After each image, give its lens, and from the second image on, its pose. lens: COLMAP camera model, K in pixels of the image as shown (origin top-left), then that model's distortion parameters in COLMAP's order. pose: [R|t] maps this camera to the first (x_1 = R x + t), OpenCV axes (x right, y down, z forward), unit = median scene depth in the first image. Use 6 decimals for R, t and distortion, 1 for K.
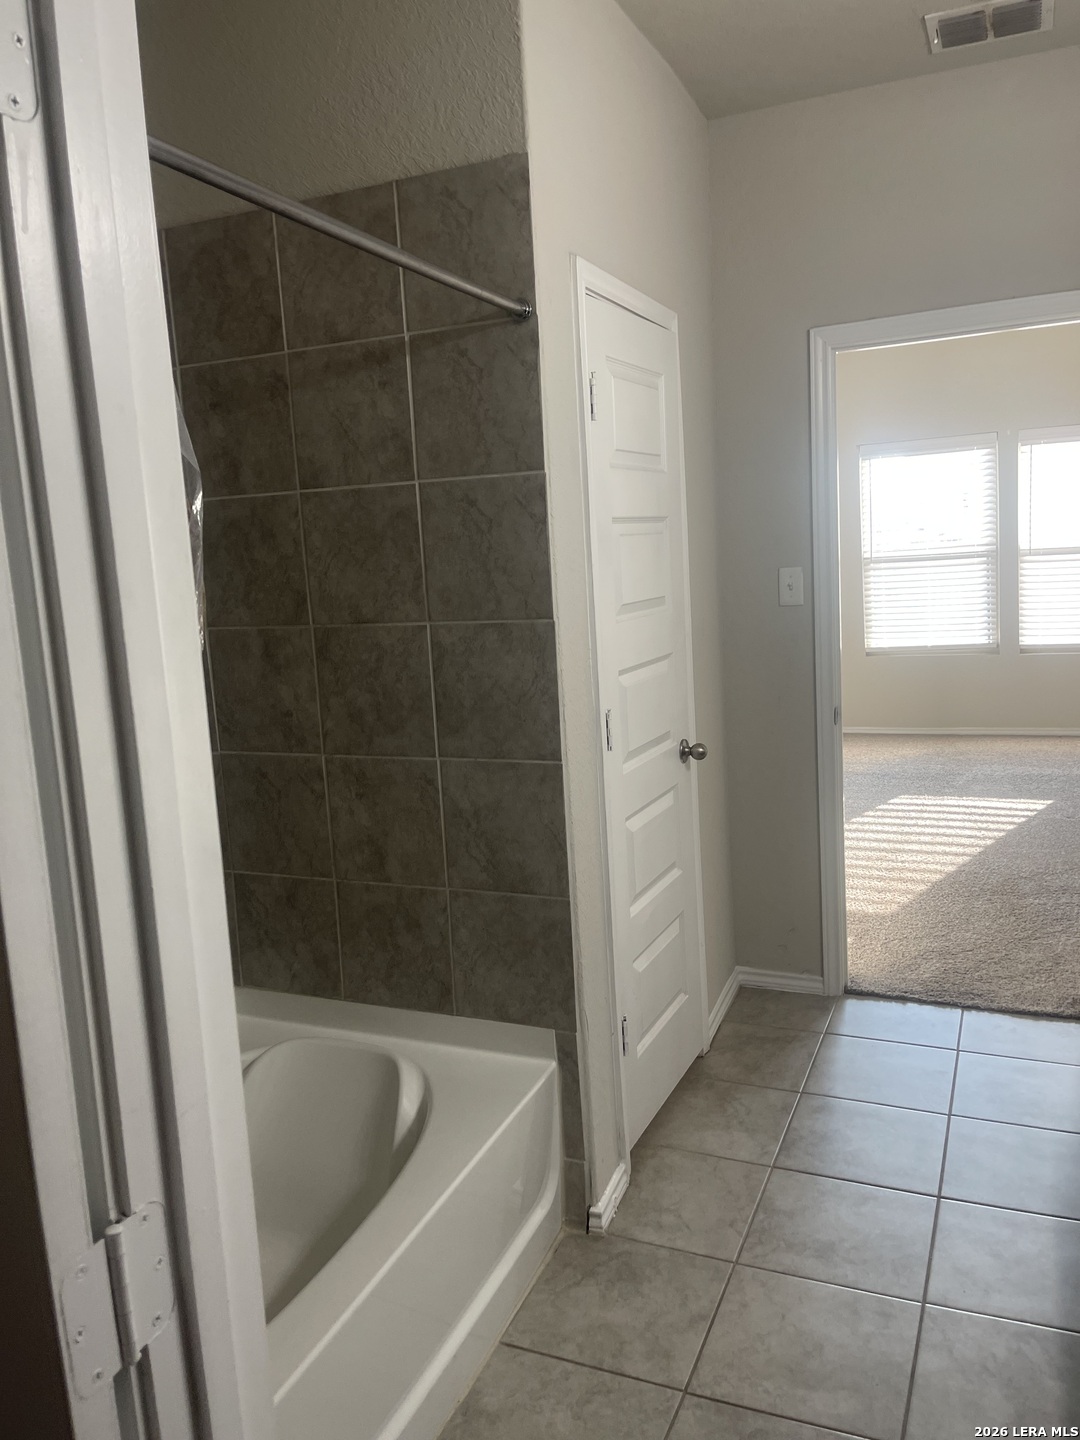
lens RADIAL K [[1095.8, 0, 530.4], [0, 1095.8, 718.1], [0, 0, 1]] dist [0.066823, -0.097947]
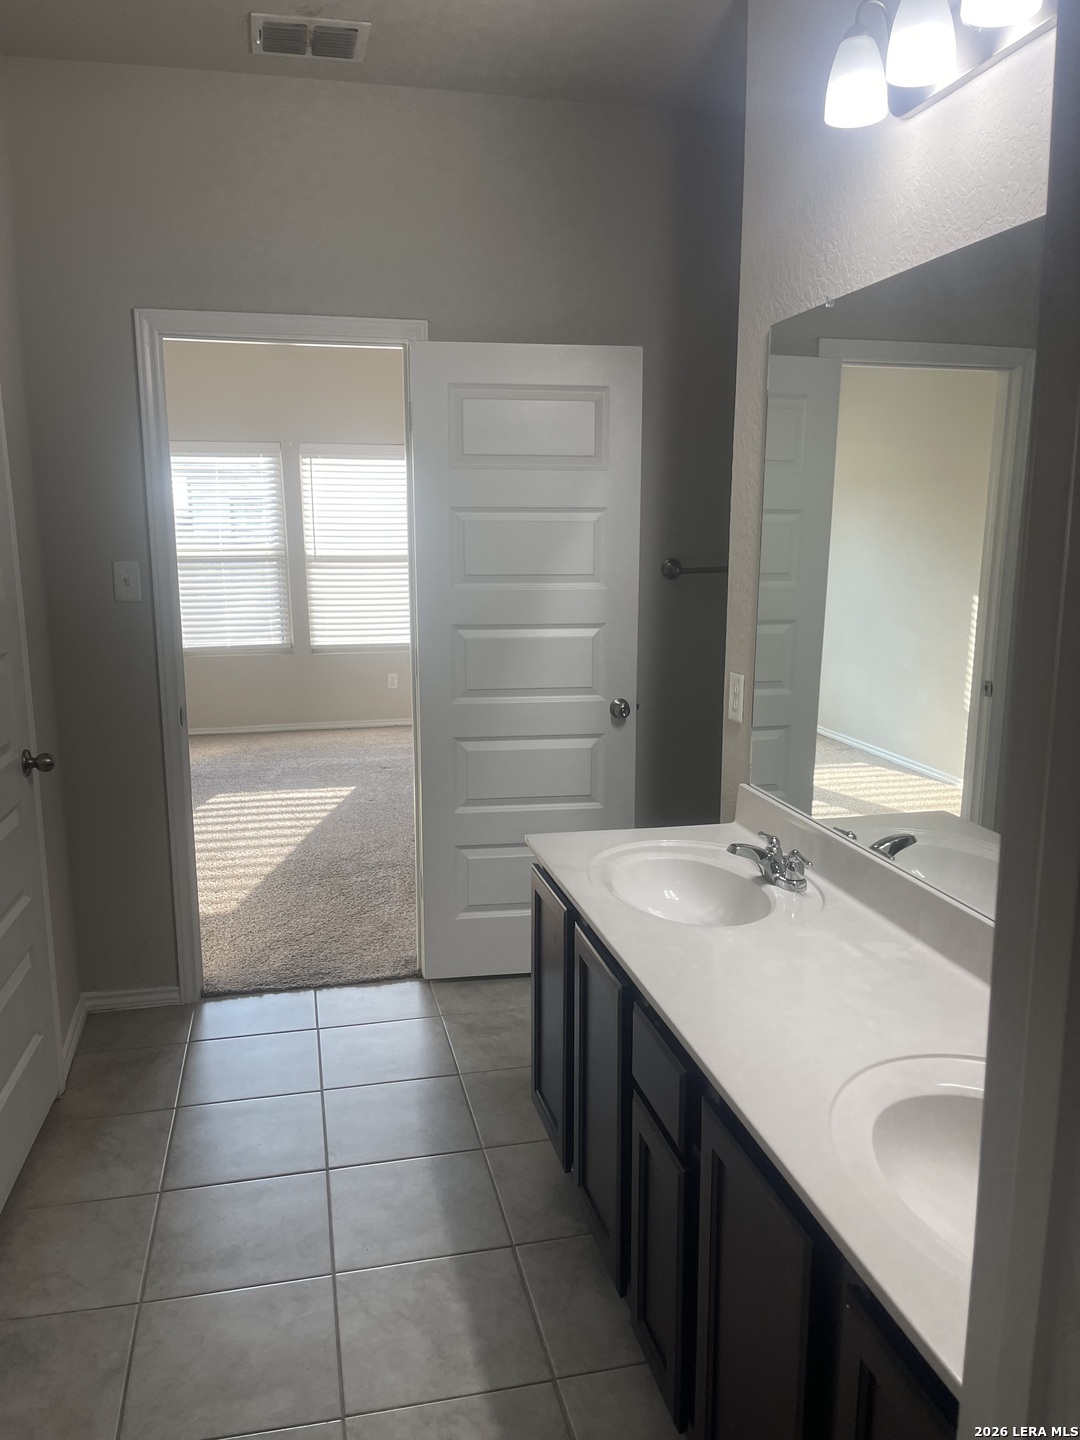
lens RADIAL K [[1095.8, 0, 543.1], [0, 1095.8, 739.5], [0, 0, 1]] dist [0.066823, -0.097947]
pose [[0.796747, -0.056559, 0.601660, -0.055148], [0.045926, 0.998398, 0.033036, 0.000652], [-0.602565, 0.001311, 0.798068, 0.031926]]
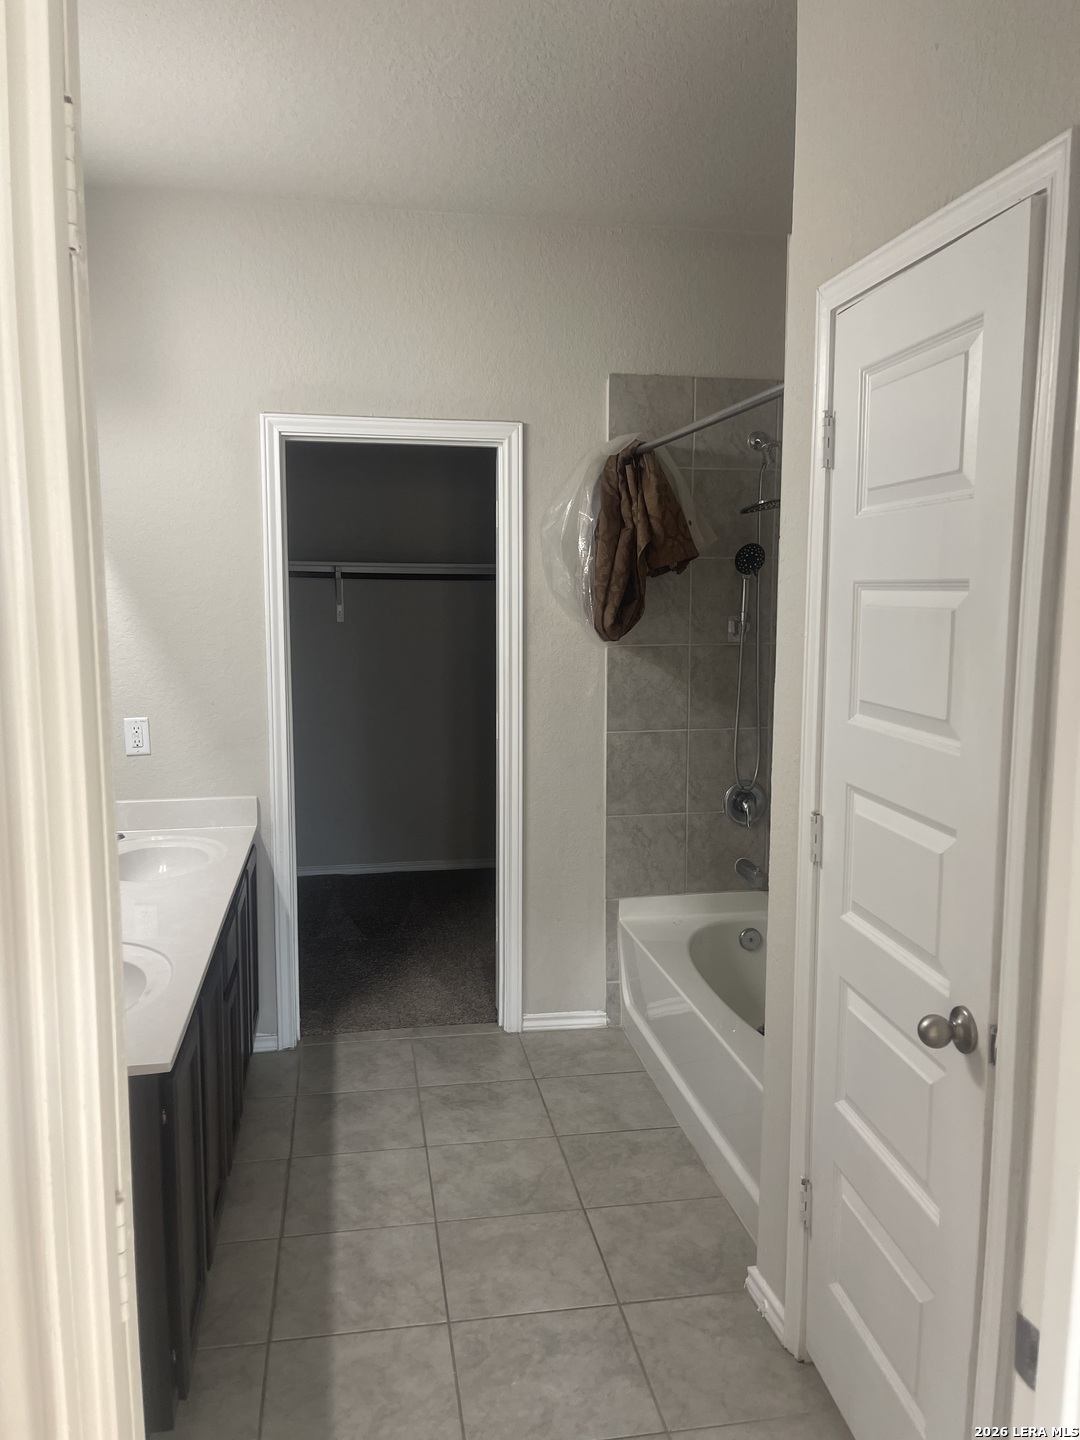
lens RADIAL K [[1095.8, 0, 534.4], [0, 1095.8, 724.8], [0, 0, 1]] dist [0.066823, -0.097947]
pose [[-0.834627, 0.124597, -0.536538, 0.510858], [-0.037805, 0.958825, 0.281471, -0.220923], [0.549516, 0.255207, -0.795551, 1.131556]]
